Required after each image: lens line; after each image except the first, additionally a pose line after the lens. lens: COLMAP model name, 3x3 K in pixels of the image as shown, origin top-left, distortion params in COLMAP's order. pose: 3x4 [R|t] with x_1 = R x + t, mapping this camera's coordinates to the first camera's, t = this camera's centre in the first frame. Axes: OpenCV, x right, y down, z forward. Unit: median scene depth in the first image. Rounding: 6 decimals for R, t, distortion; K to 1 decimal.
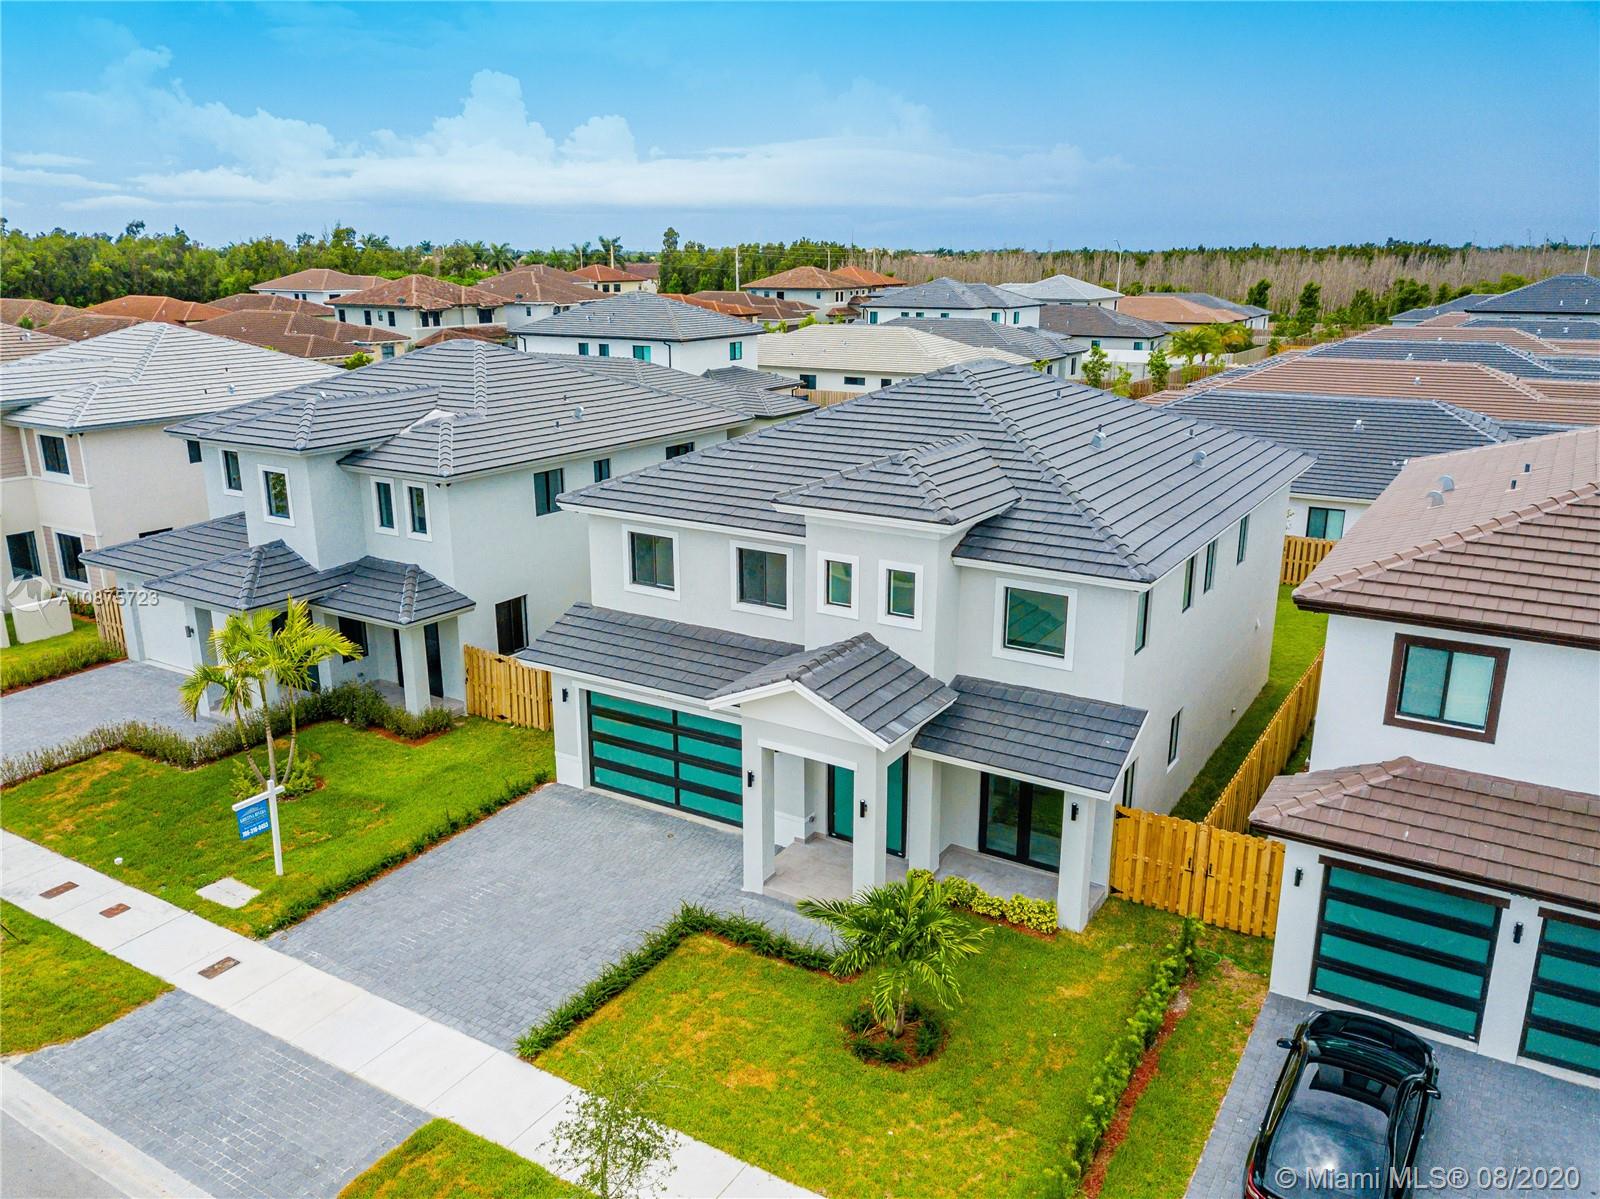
lens RADIAL K [[1220.4, 0, 783.0], [0, 1220.4, 616.3], [0, 0, 1]] dist [0.035398, -0.000500]
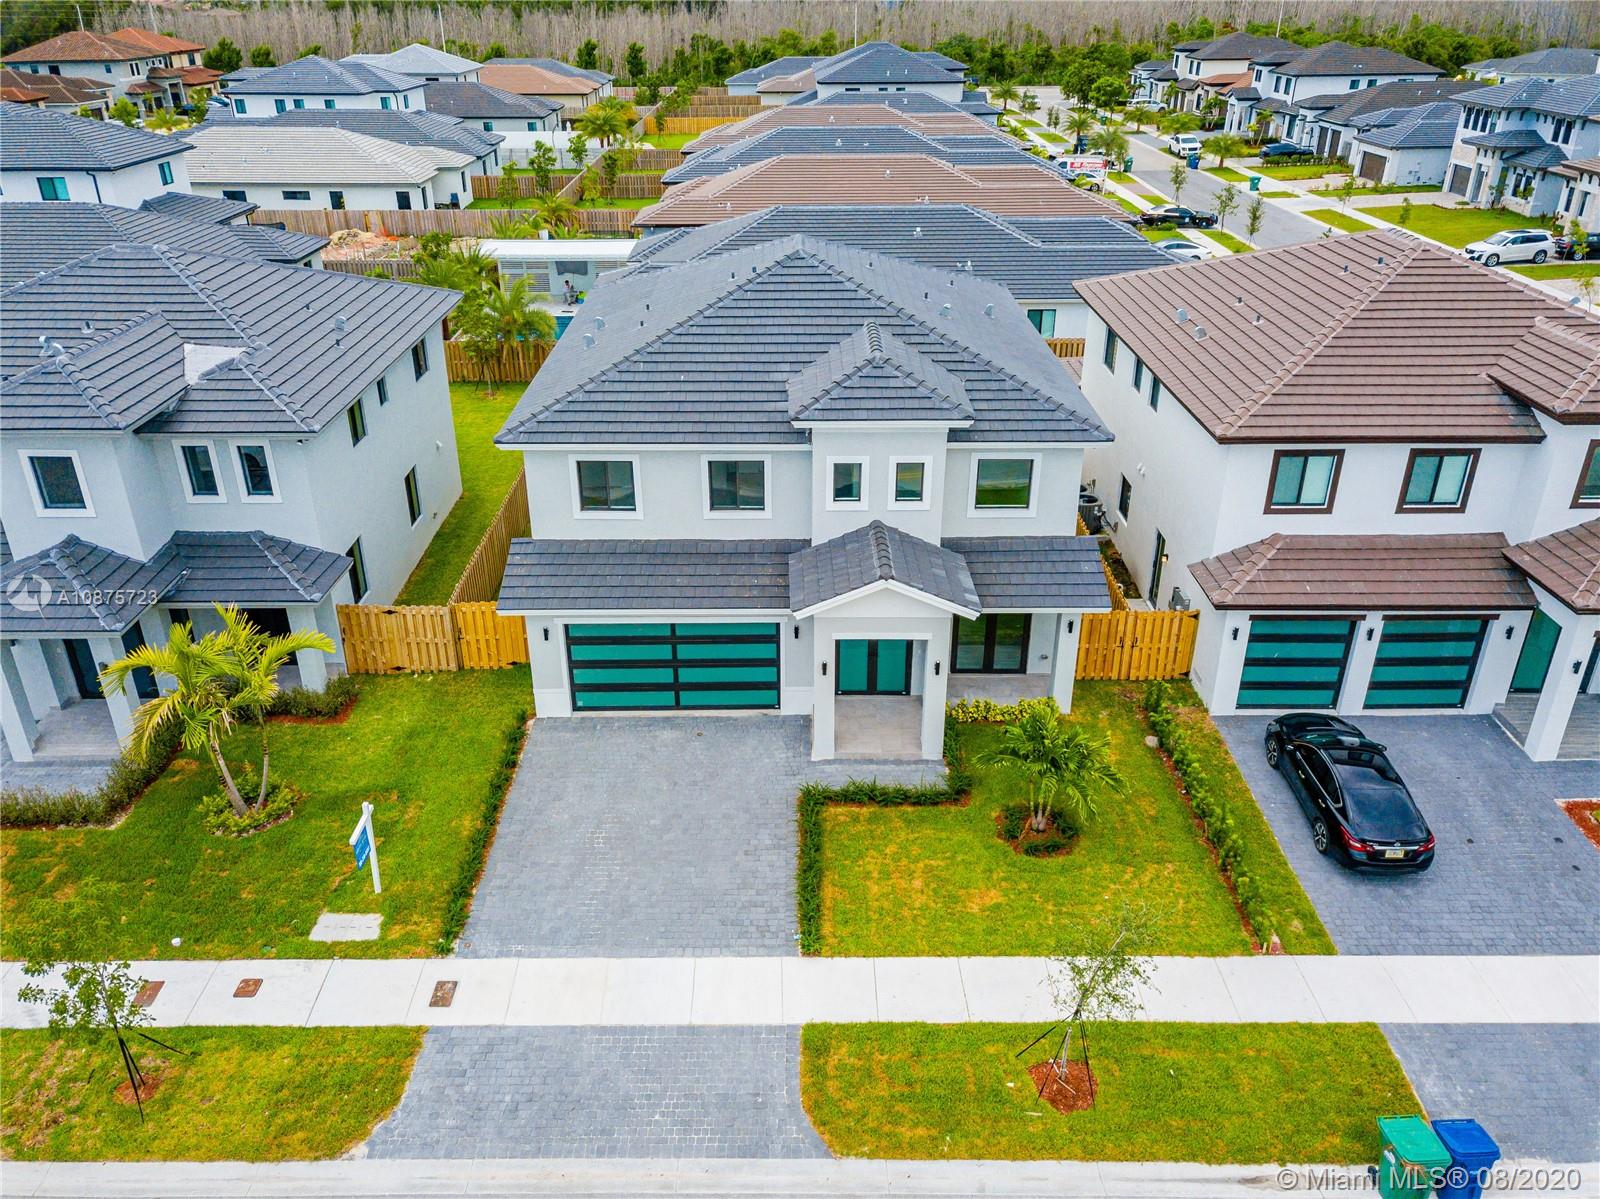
lens RADIAL K [[1214.7, 0, 781.4], [0, 1214.7, 619.4], [0, 0, 1]] dist [0.048439, -0.031546]
pose [[0.847580, -0.246453, 0.469968, -0.516187], [0.154788, 0.961921, 0.225276, -0.152519], [-0.507592, -0.118194, 0.853452, 0.053200]]
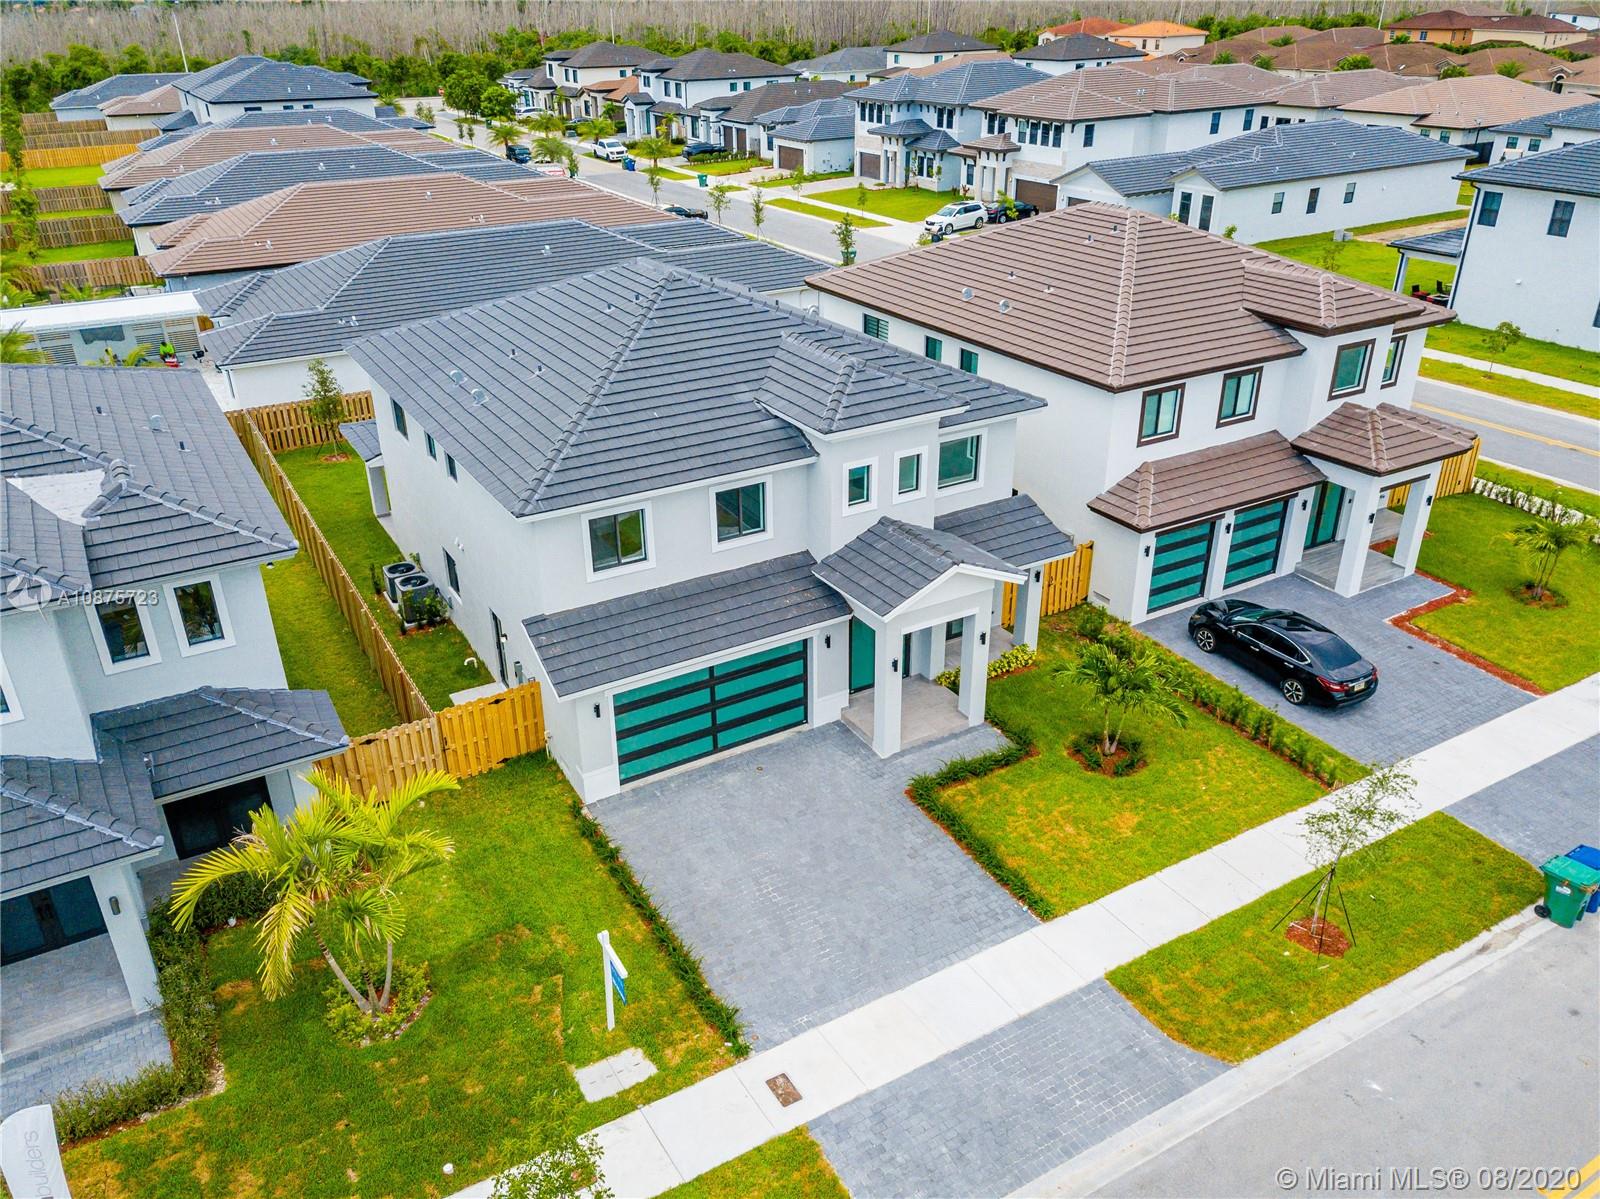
lens RADIAL K [[1220.4, 0, 783.0], [0, 1220.4, 616.3], [0, 0, 1]] dist [0.035398, -0.000500]
pose [[0.465129, -0.407993, 0.785619, -0.866259], [0.264532, 0.910970, 0.316474, -0.272999], [-0.844795, 0.060621, 0.531646, 0.414984]]
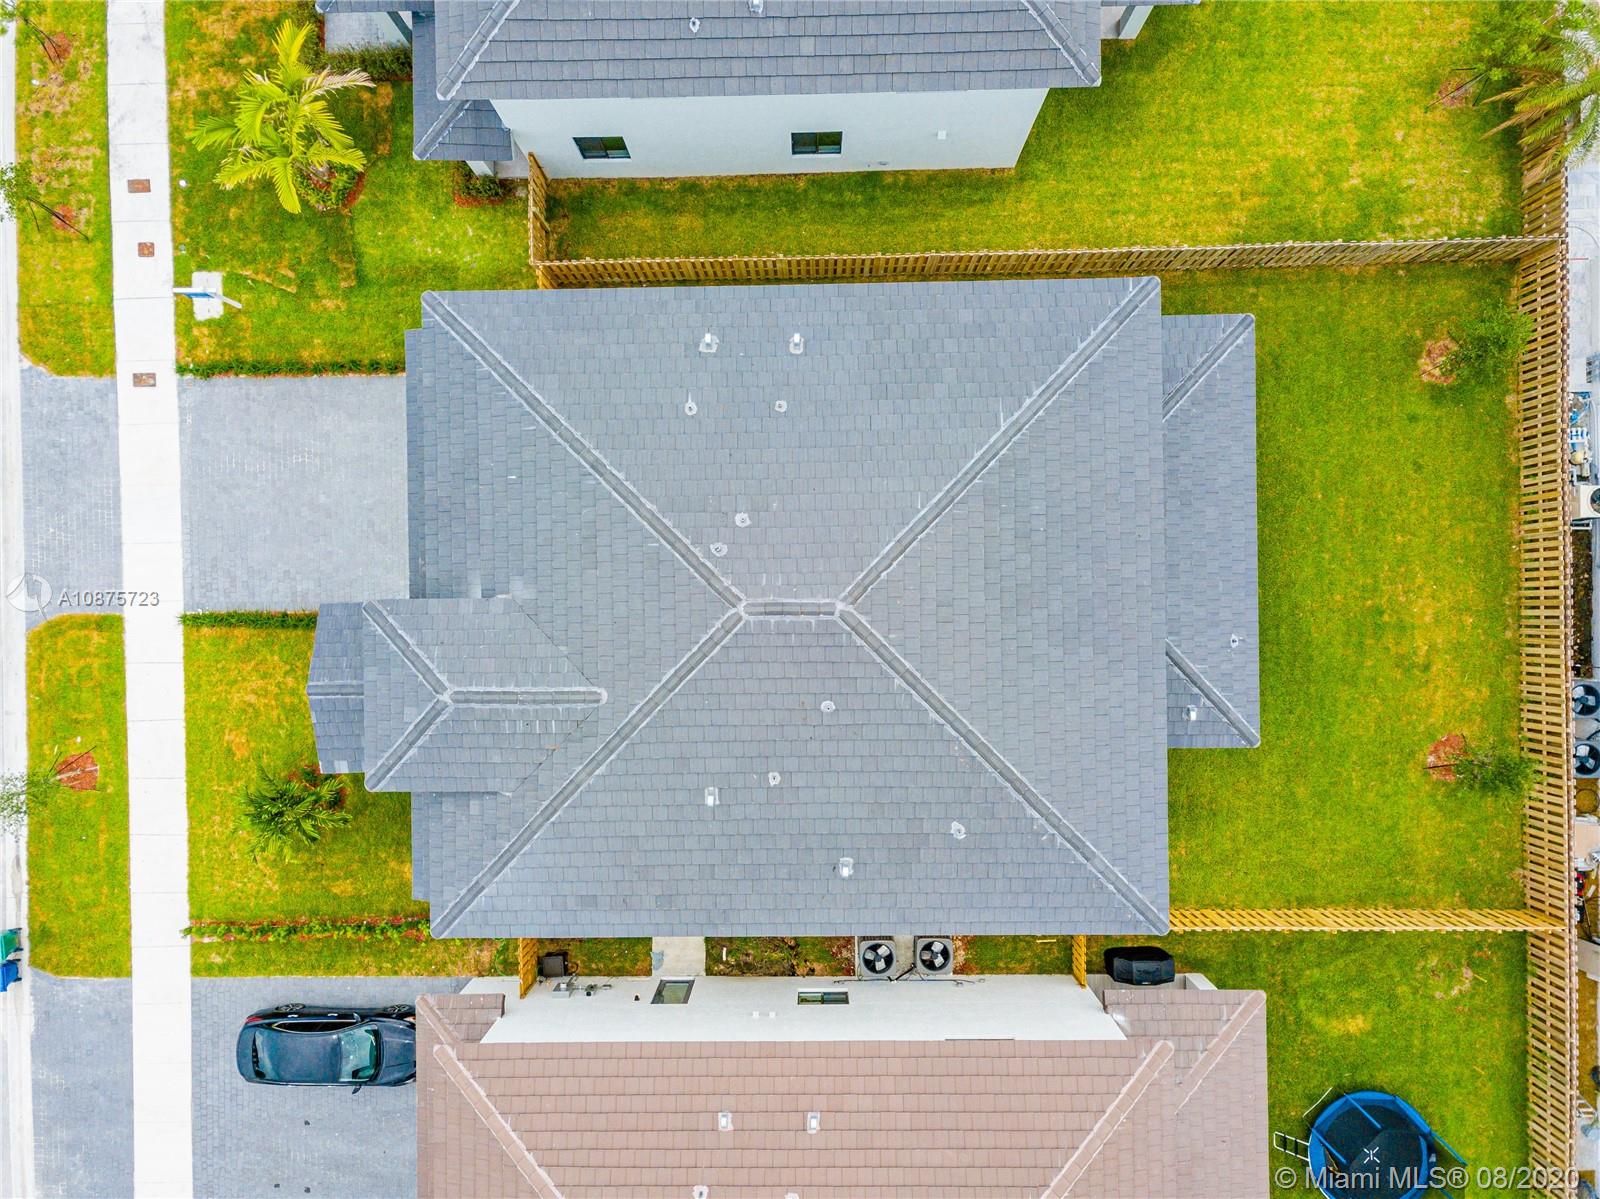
lens RADIAL K [[1220.4, 0, 783.0], [0, 1220.4, 616.3], [0, 0, 1]] dist [0.035398, -0.000500]
pose [[0.544628, 0.838662, -0.005178, 0.182394], [-0.223186, 0.150883, 0.963028, -1.088385], [0.808436, -0.523336, 0.269353, 0.901973]]
